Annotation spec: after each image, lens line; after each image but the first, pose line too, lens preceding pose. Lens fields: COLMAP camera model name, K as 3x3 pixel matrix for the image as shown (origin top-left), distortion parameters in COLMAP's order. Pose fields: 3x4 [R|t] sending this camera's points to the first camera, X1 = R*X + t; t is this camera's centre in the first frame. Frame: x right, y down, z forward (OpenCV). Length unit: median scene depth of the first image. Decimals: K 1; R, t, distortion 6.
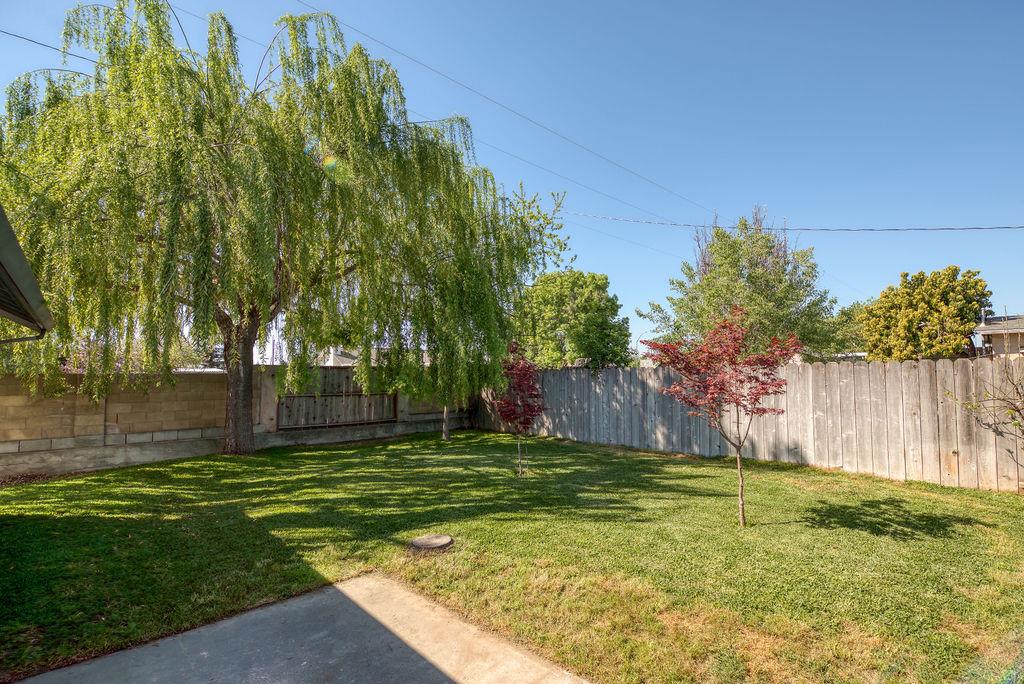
lens RADIAL K [[475.0, 0, 512.0], [0, 475.0, 342.0], [0, 0, 1]] dist [-0.016033, -0.001806]
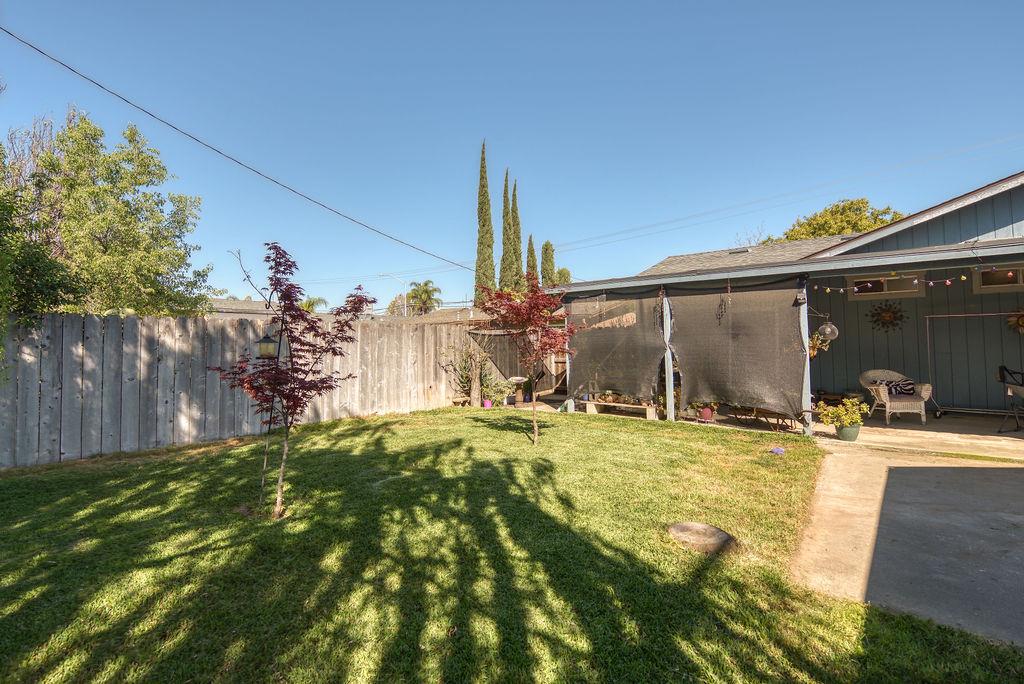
lens RADIAL K [[475.0, 0, 512.0], [0, 475.0, 342.0], [0, 0, 1]] dist [-0.016033, -0.001806]
pose [[-0.123424, 0.014197, 0.992252, -0.489323], [-0.059337, 0.998003, -0.021660, 0.095113], [-0.990578, -0.061551, -0.122335, 0.801131]]
